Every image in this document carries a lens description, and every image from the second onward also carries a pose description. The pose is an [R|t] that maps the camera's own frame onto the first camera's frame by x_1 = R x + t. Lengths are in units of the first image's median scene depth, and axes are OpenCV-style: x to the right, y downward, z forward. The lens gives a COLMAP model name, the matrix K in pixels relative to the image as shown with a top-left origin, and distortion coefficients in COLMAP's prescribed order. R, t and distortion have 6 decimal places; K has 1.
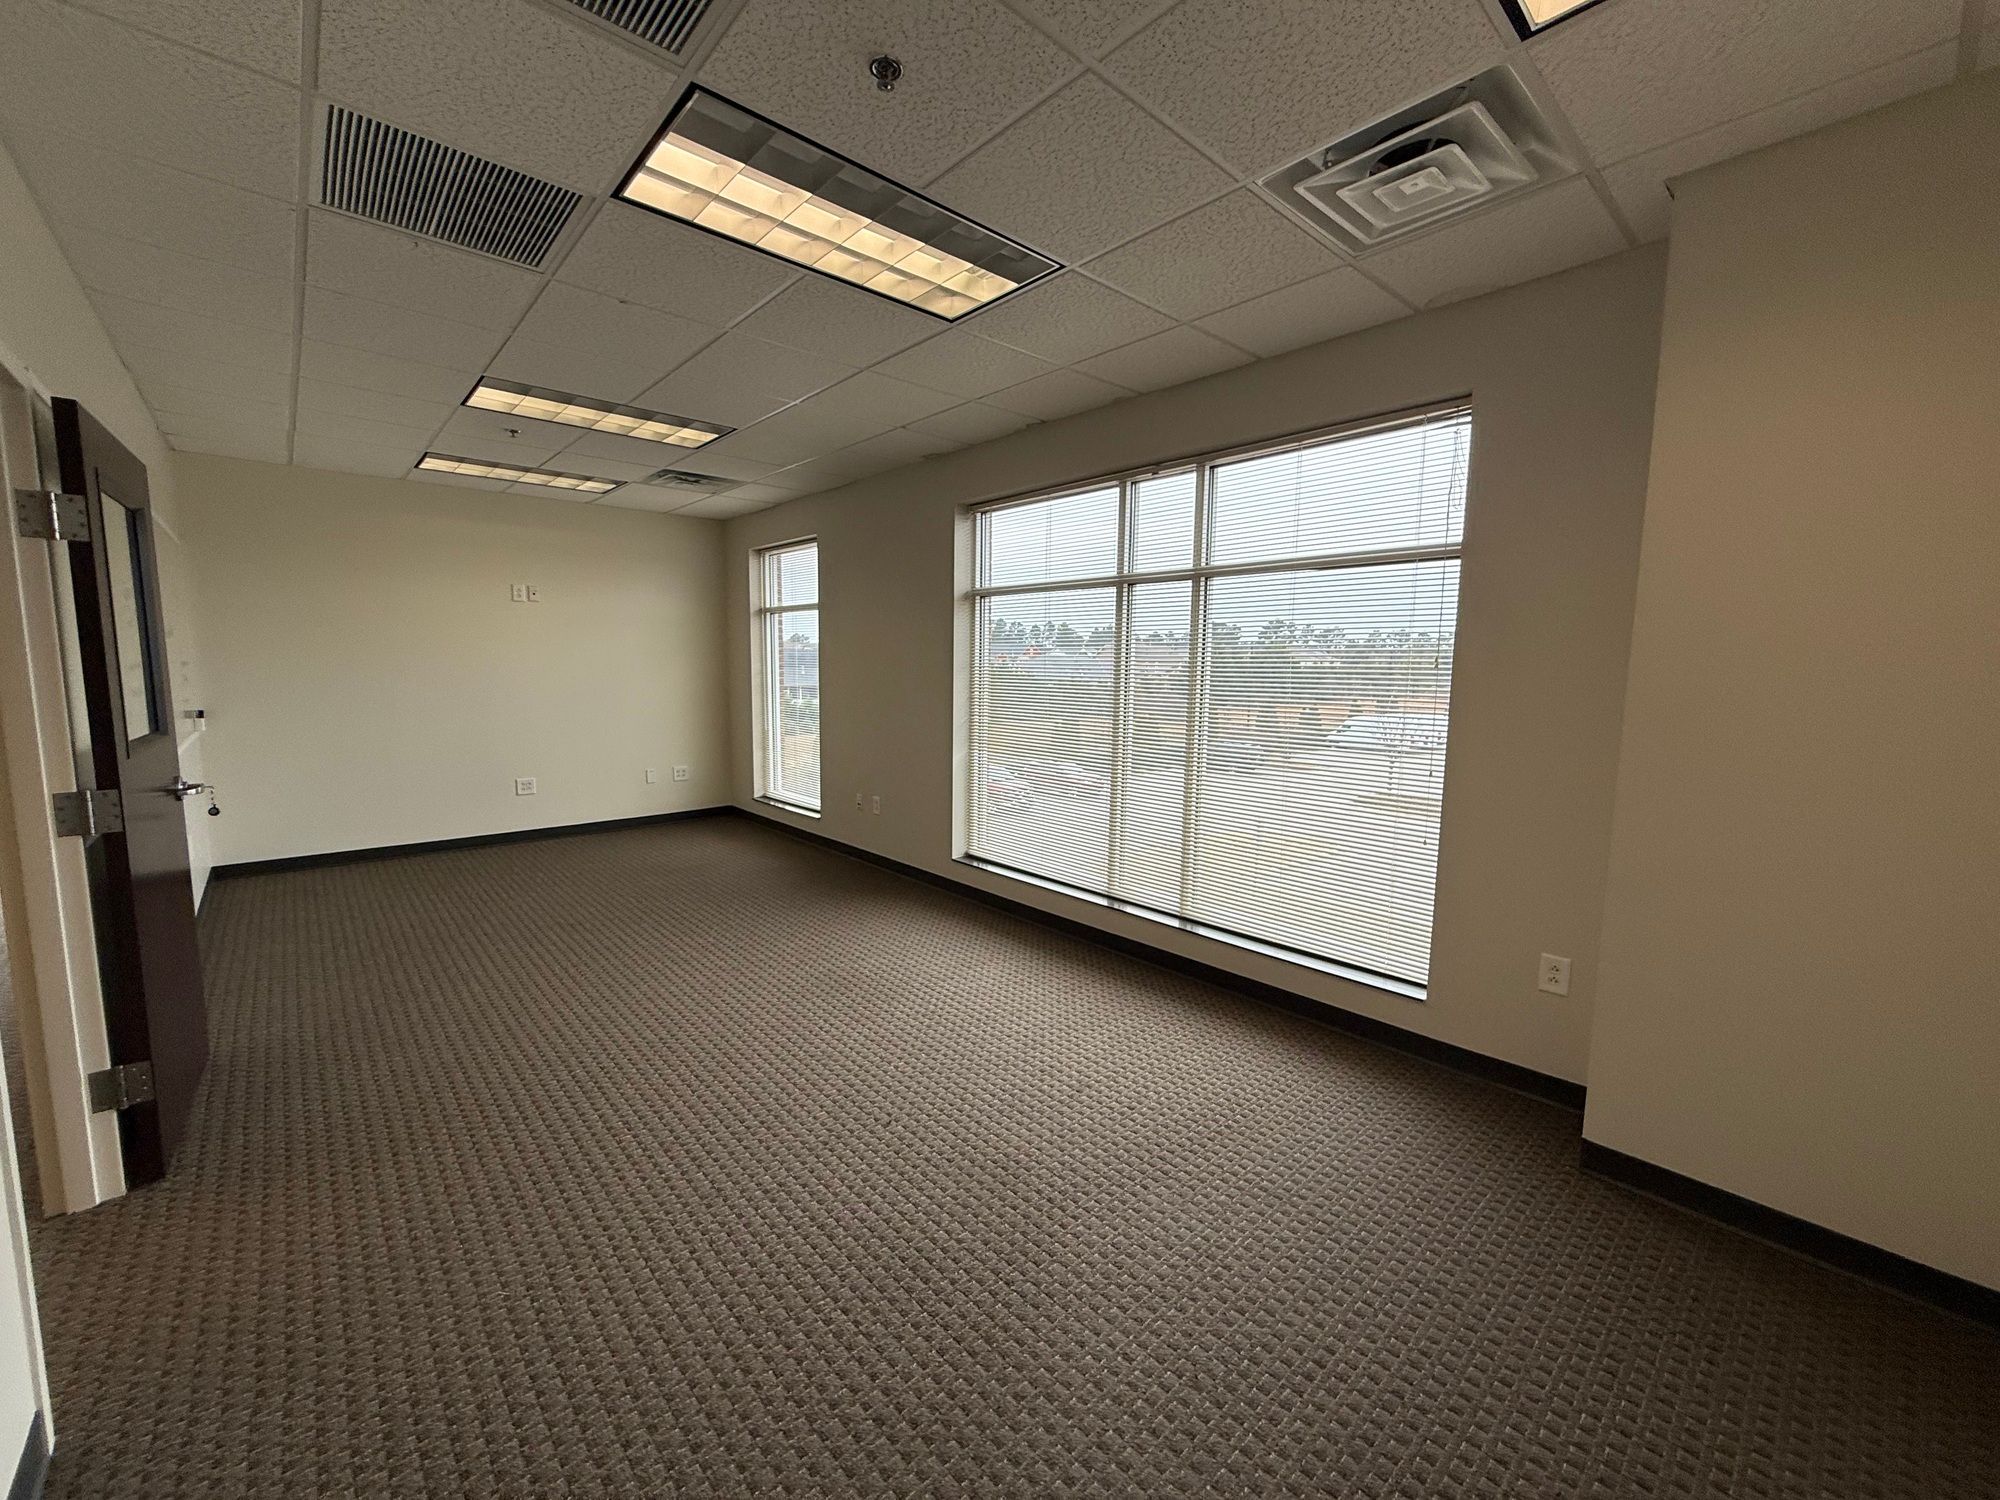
lens RADIAL K [[794.8, 0, 988.0], [0, 794.8, 743.5], [0, 0, 1]] dist [-0.000792, 0.000294]
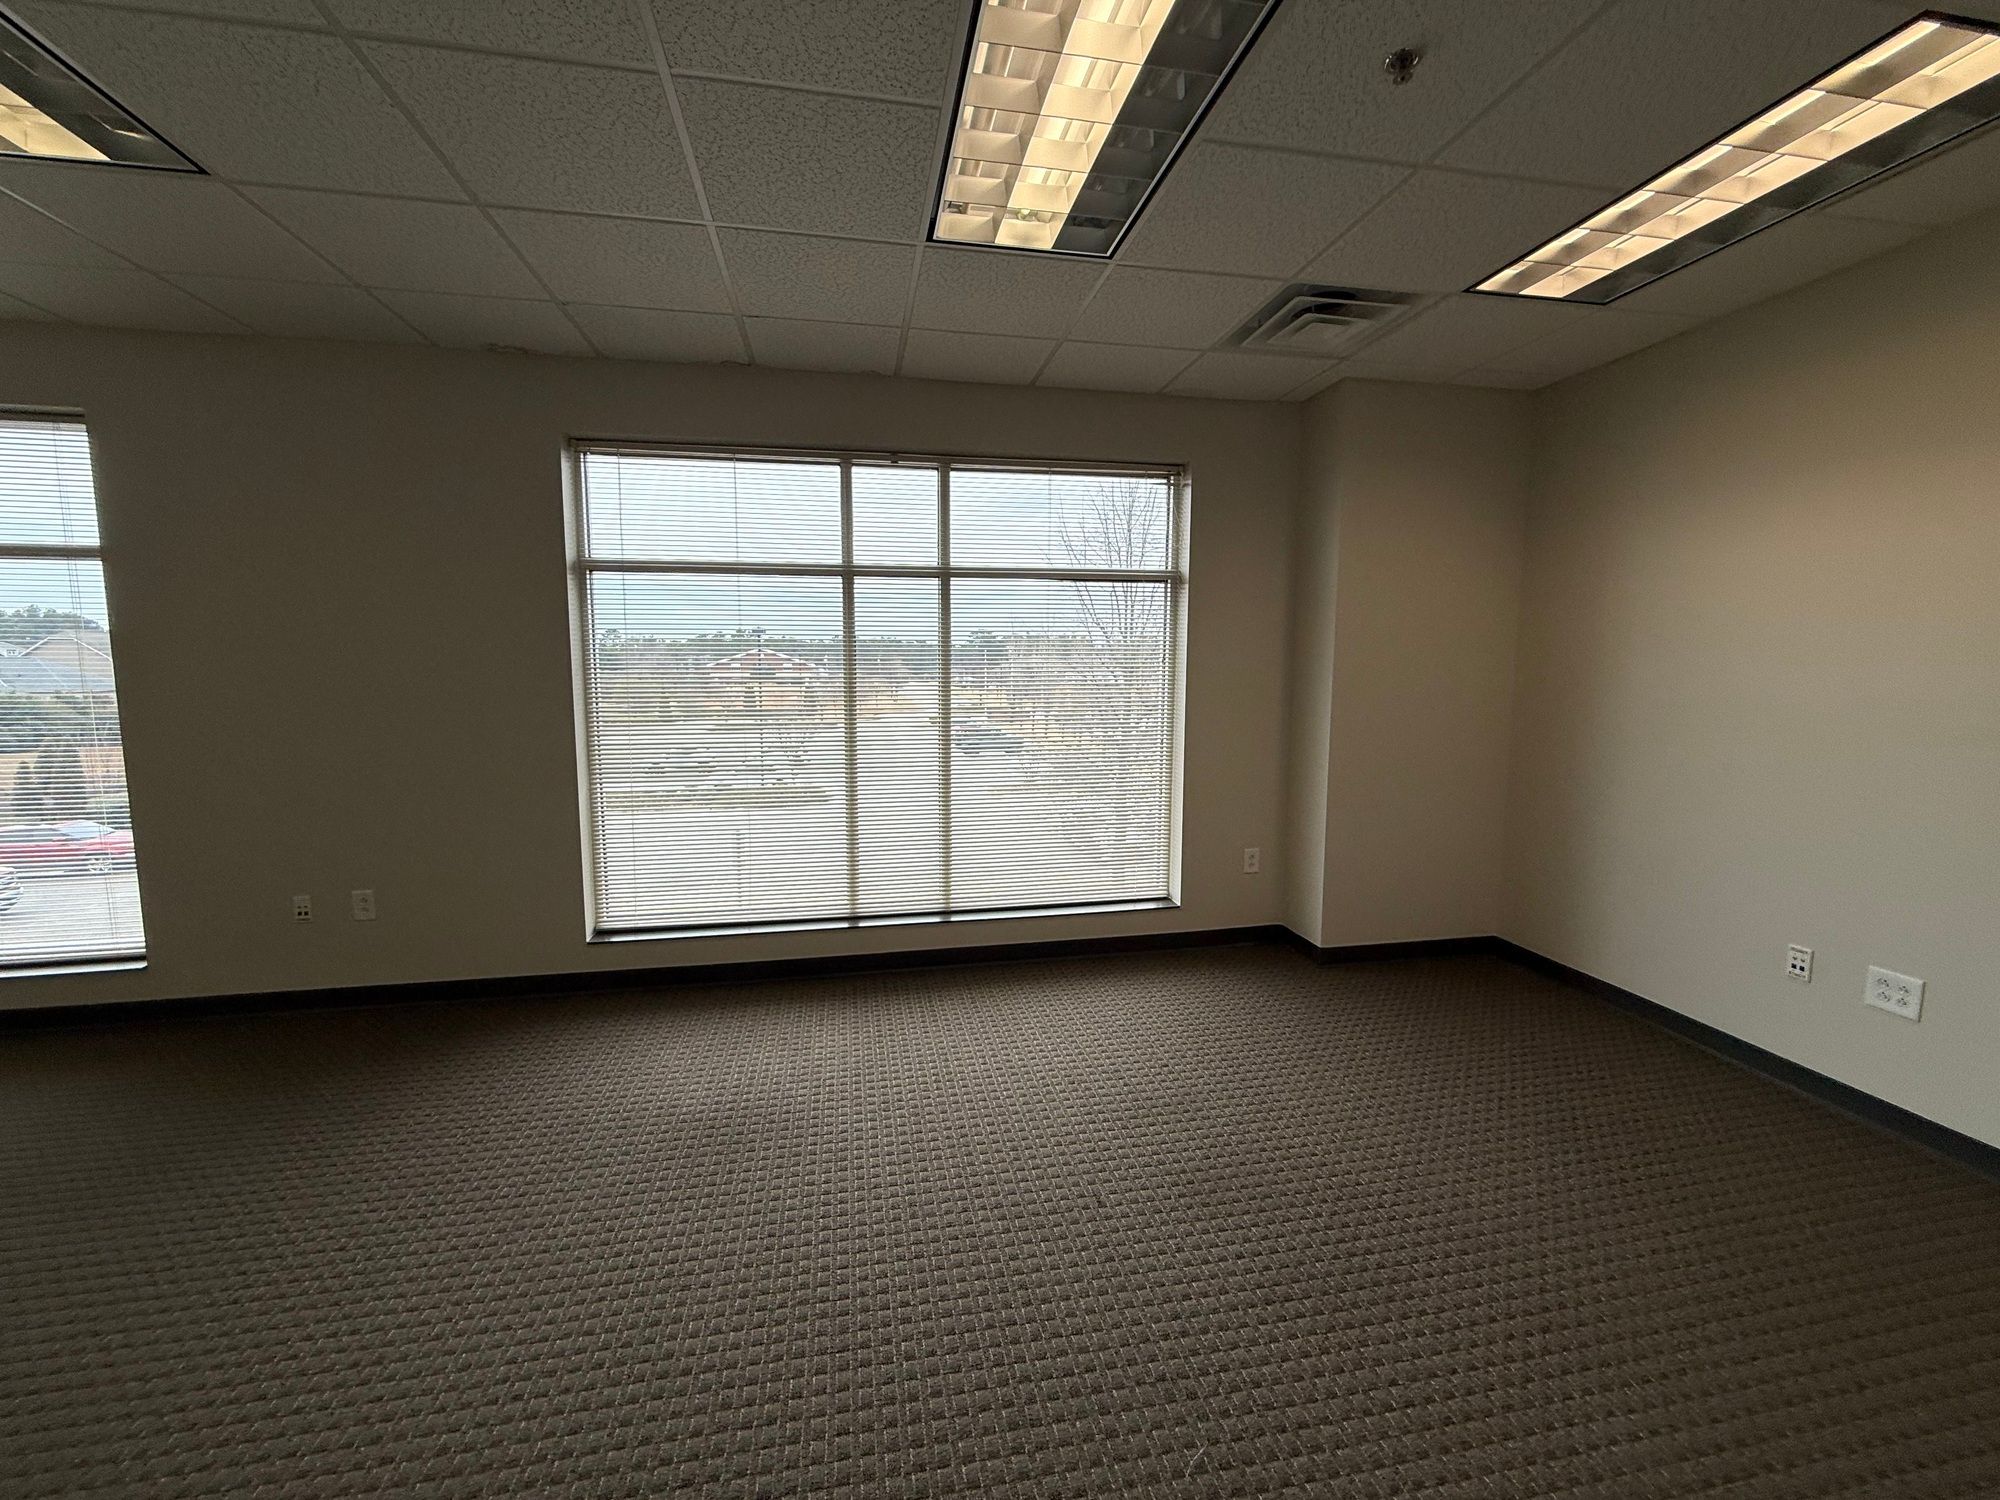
lens RADIAL K [[794.8, 0, 988.0], [0, 794.8, 743.5], [0, 0, 1]] dist [-0.000792, 0.000294]
pose [[0.520119, -0.090980, 0.849234, -0.546810], [0.092317, 0.994474, 0.050000, -0.038615], [-0.849090, 0.052393, 0.525644, 0.398287]]
